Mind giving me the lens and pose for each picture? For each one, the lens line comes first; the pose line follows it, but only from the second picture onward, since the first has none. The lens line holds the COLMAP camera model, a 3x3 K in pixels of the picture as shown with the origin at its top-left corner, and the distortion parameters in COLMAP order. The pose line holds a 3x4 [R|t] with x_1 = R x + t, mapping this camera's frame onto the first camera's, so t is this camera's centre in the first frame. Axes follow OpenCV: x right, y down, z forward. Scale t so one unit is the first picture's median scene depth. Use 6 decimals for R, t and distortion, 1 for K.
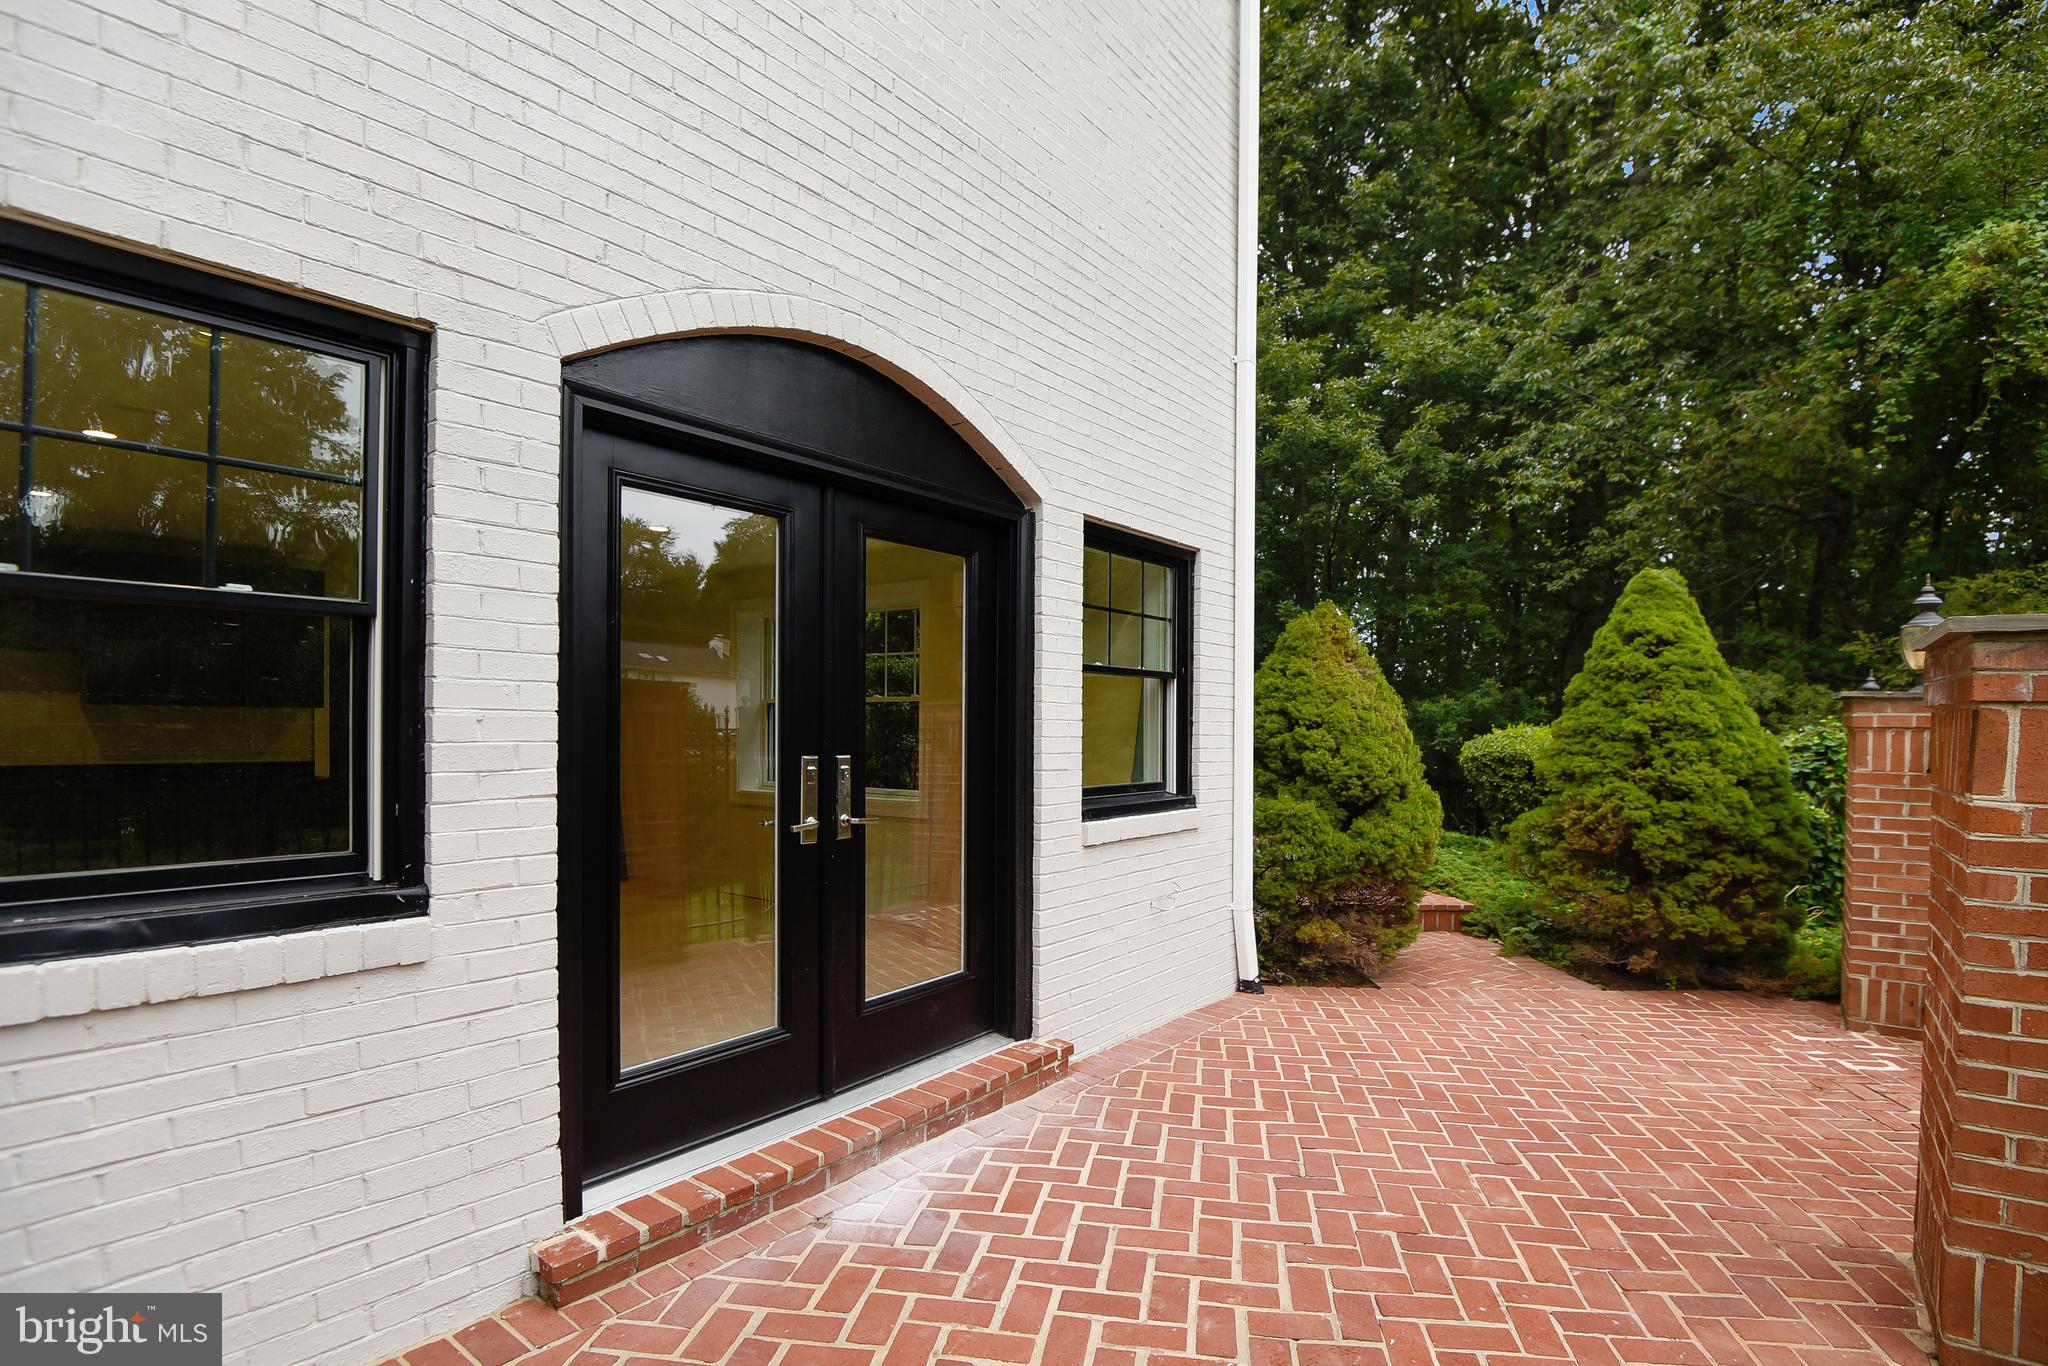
lens RADIAL K [[960.5, 0, 1029.7], [0, 960.5, 727.6], [0, 0, 1]] dist [0.000087, -0.019024]
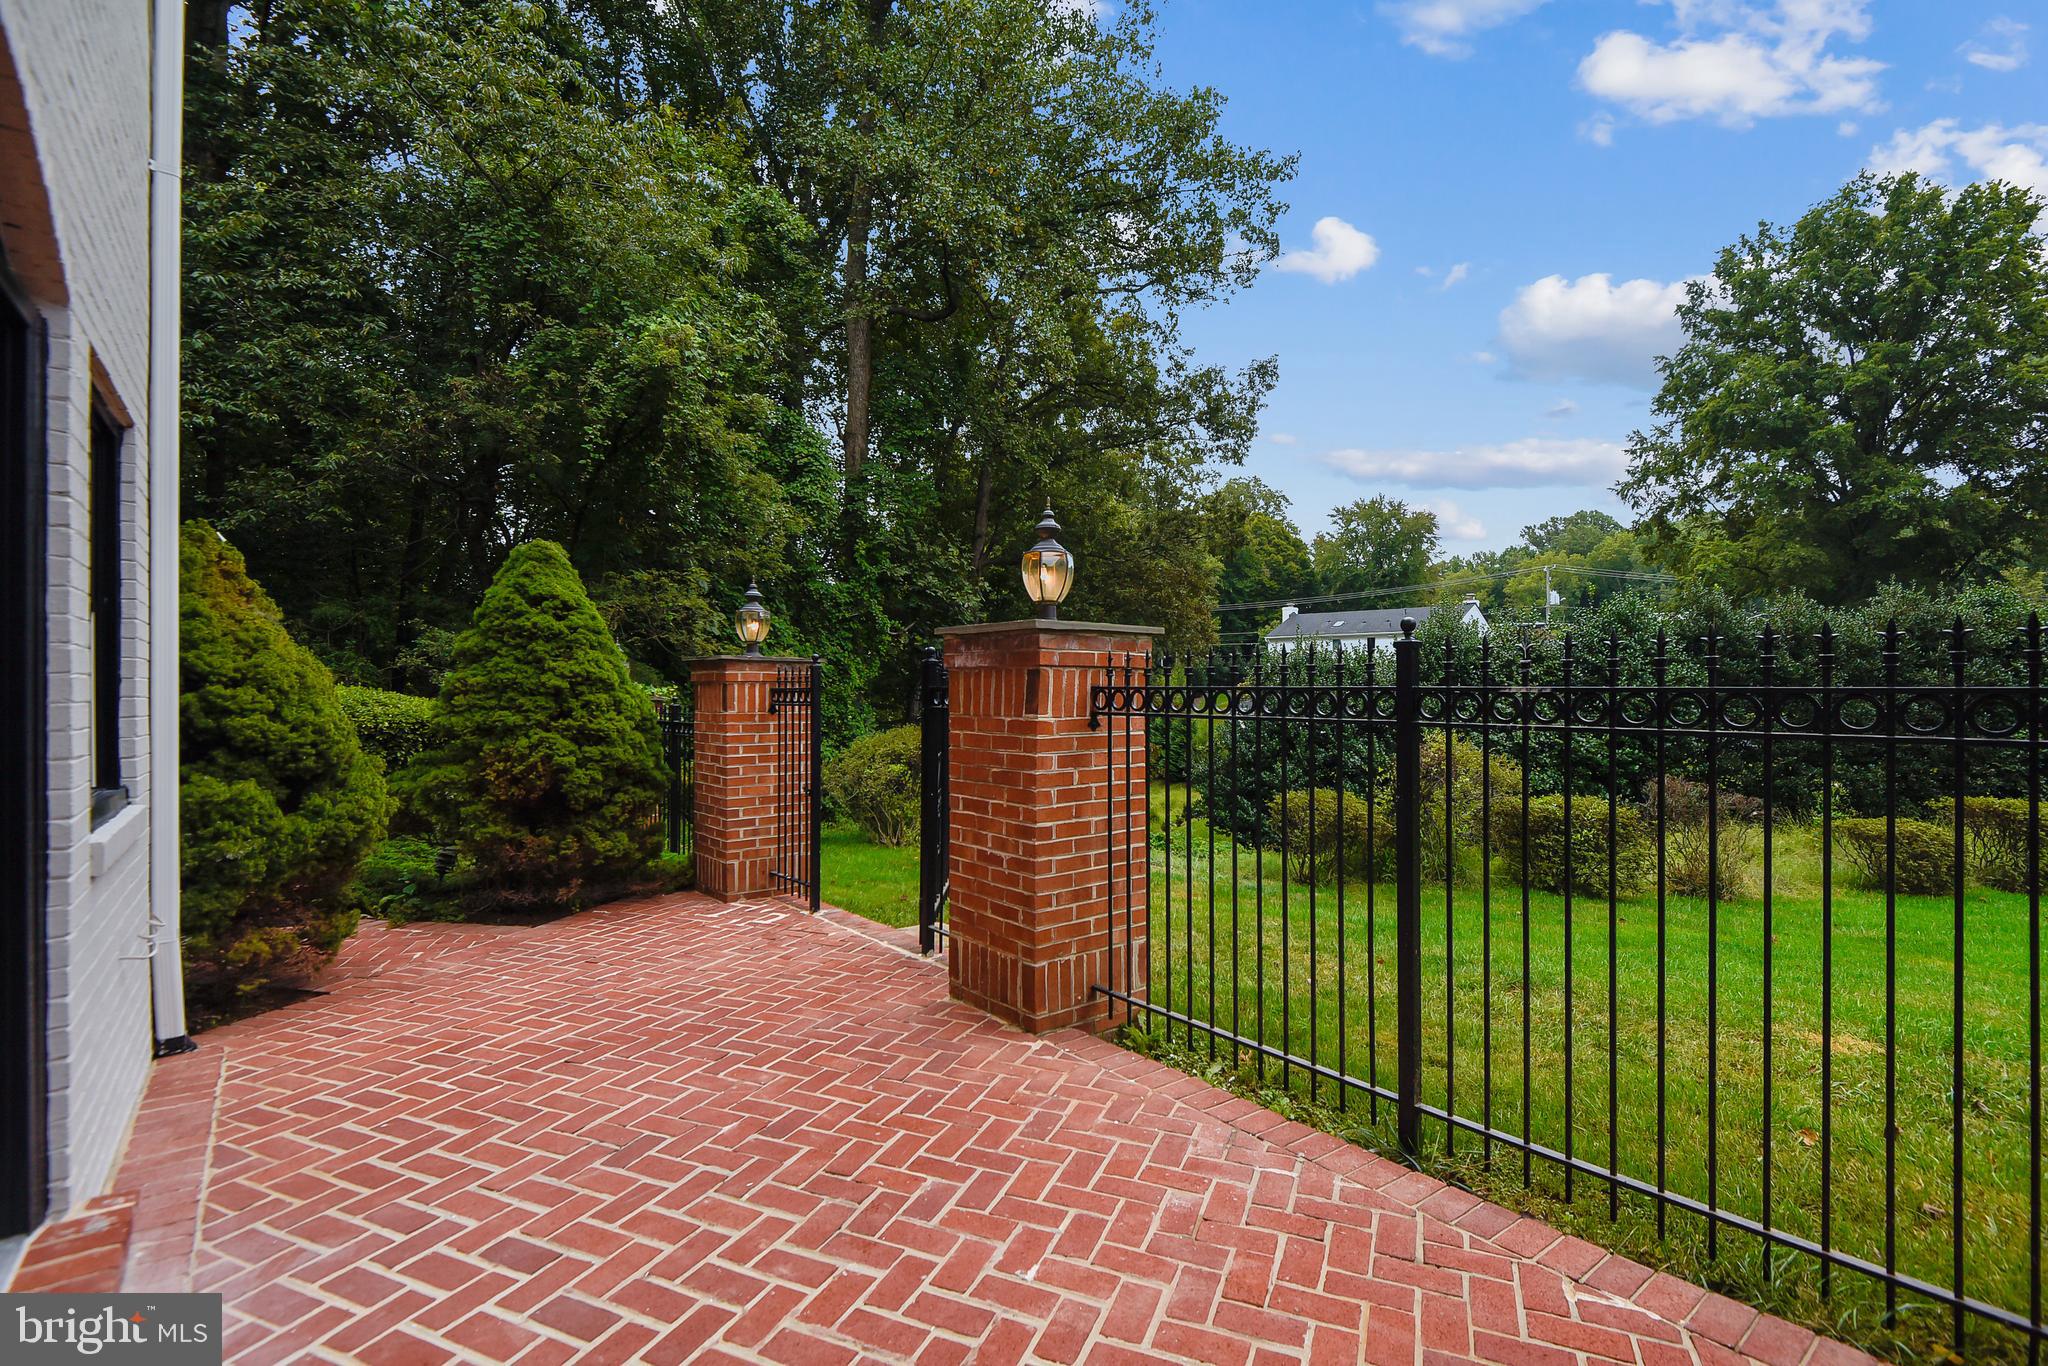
lens RADIAL K [[936.6, 0, 1028.4], [0, 936.6, 687.0], [0, 0, 1]] dist [0.000932, -0.000788]
pose [[0.251695, -0.010154, 0.967753, -0.288915], [0.007931, 0.999933, 0.008429, 0.000034], [-0.967774, 0.005554, 0.251759, 0.203451]]
